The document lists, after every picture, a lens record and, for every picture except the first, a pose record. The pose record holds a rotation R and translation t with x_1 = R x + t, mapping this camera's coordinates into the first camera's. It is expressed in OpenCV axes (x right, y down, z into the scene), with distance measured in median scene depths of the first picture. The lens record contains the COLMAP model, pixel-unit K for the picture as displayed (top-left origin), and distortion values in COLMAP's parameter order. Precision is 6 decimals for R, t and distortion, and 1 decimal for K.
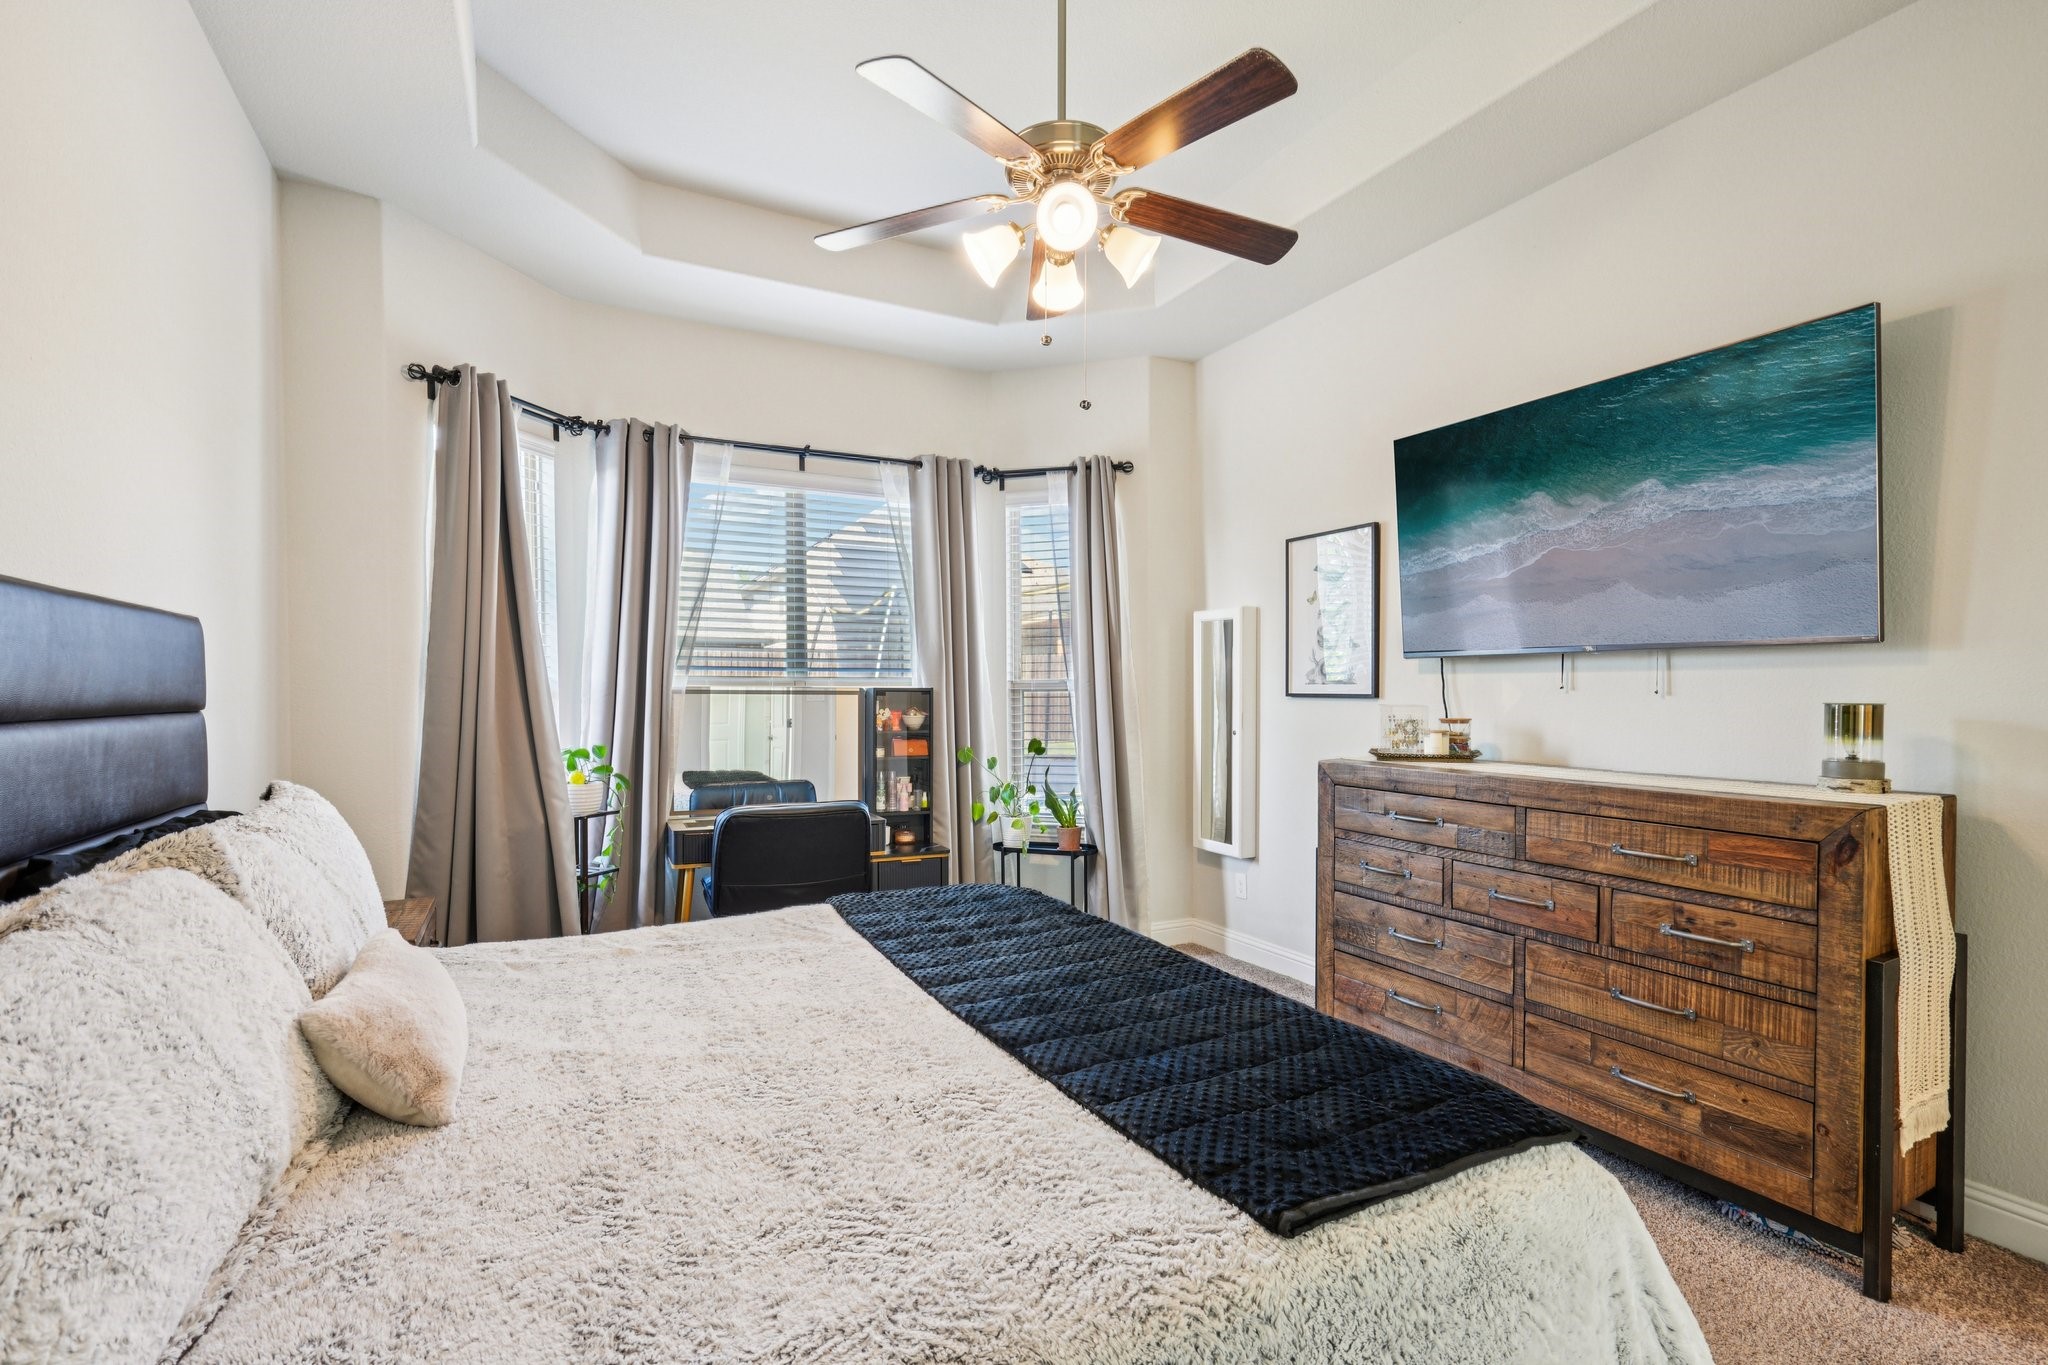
lens RADIAL K [[933.5, 0, 1025.7], [0, 933.5, 688.5], [0, 0, 1]] dist [-0.005991, 0.002328]
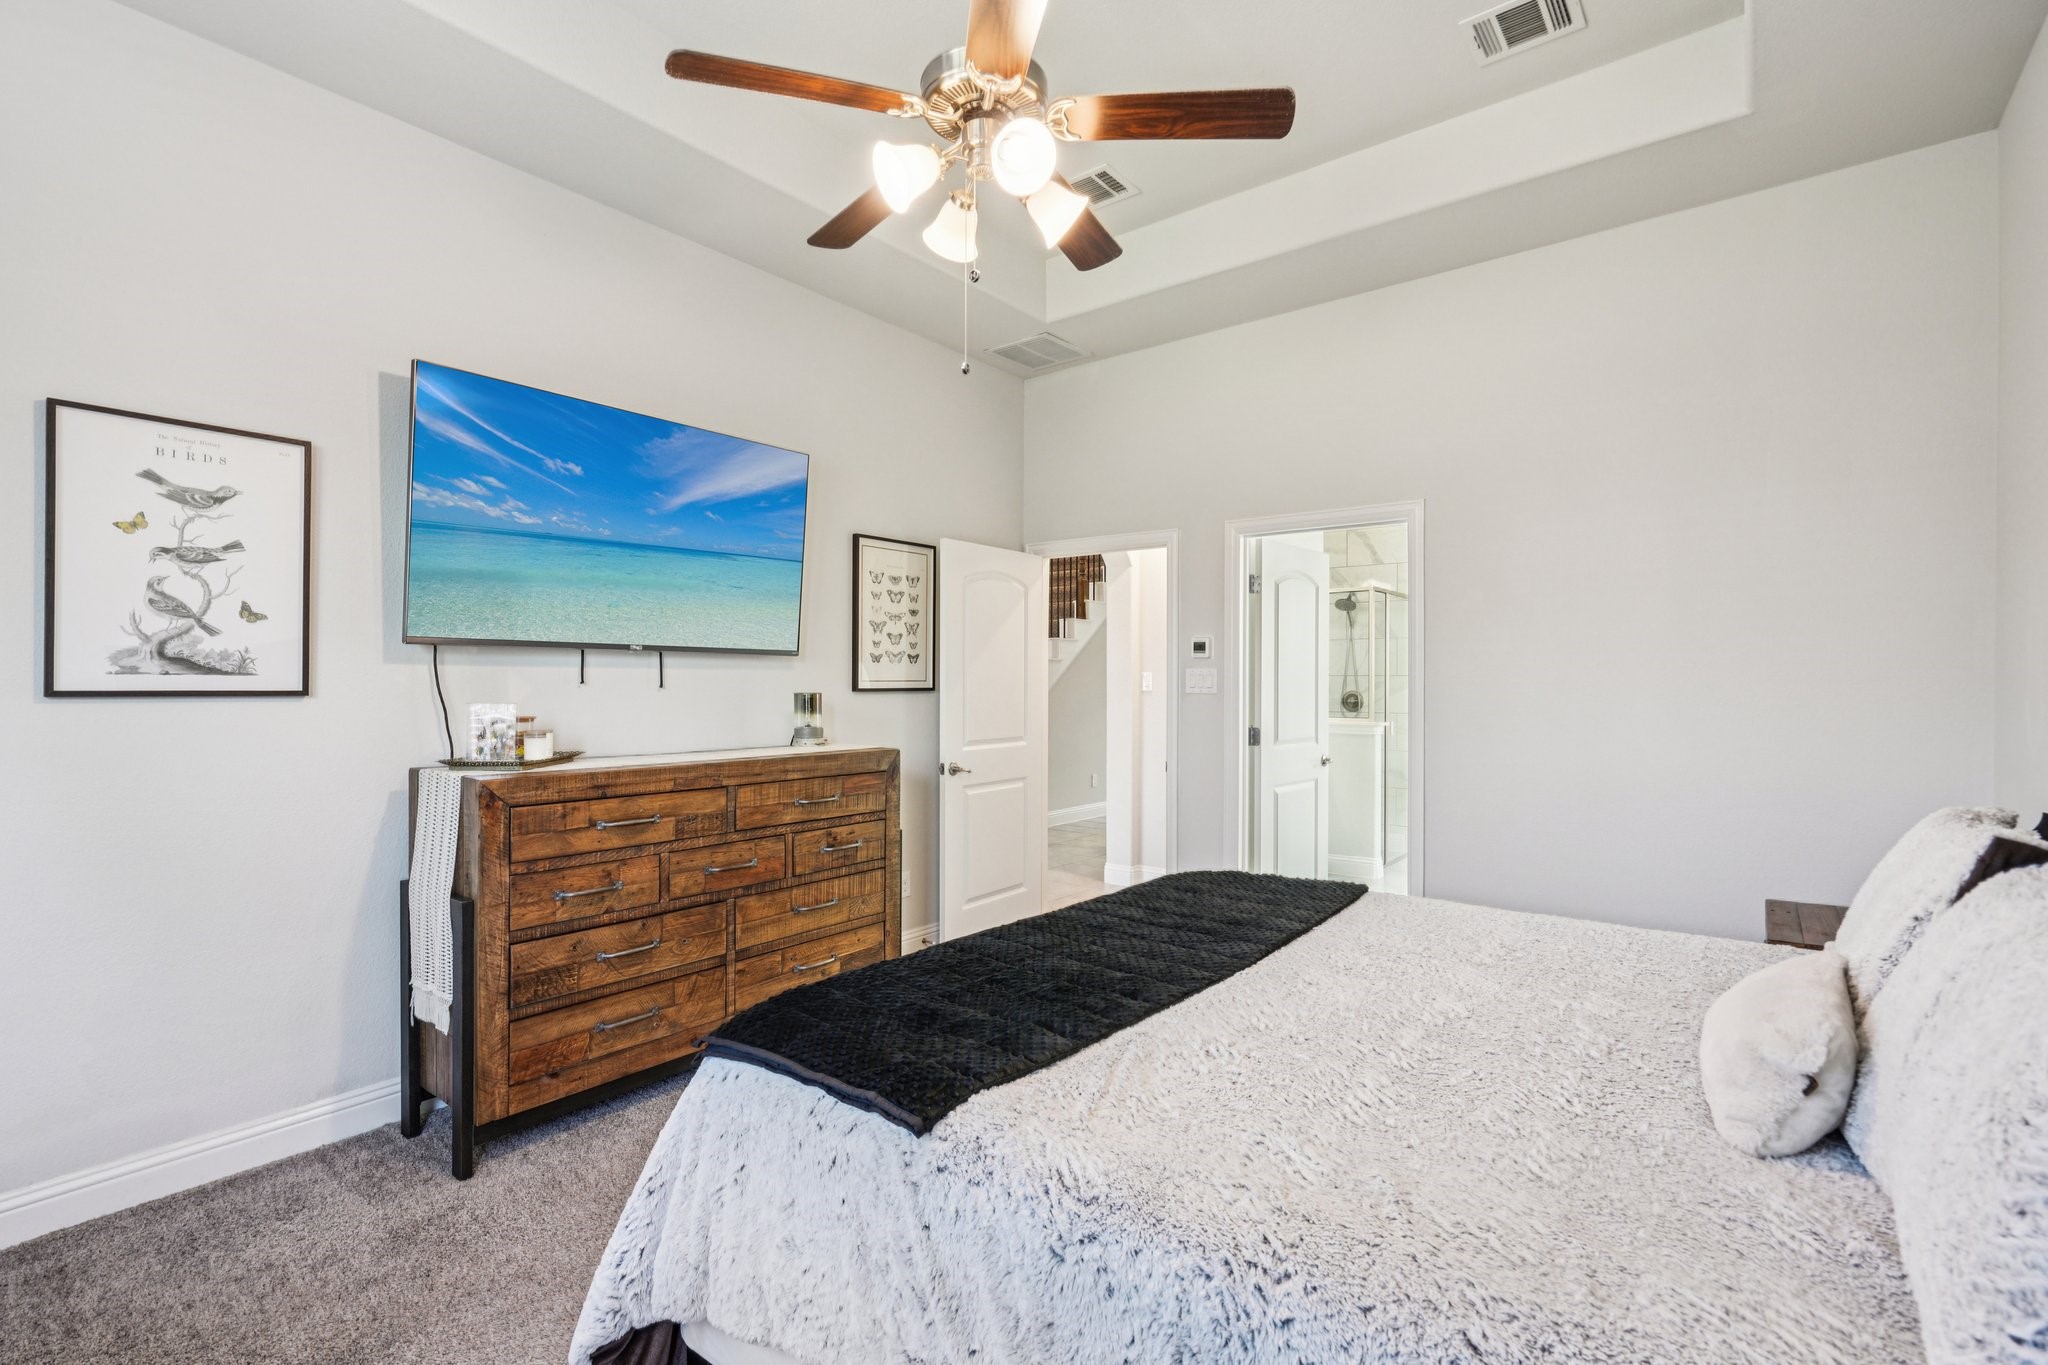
lens RADIAL K [[933.5, 0, 1025.1], [0, 933.5, 680.2], [0, 0, 1]] dist [-0.005991, 0.002328]
pose [[-0.408015, 0.001318, 0.912974, -0.577244], [-0.003118, 0.999991, -0.002837, -0.001390], [-0.912970, -0.004004, -0.408008, 0.986017]]
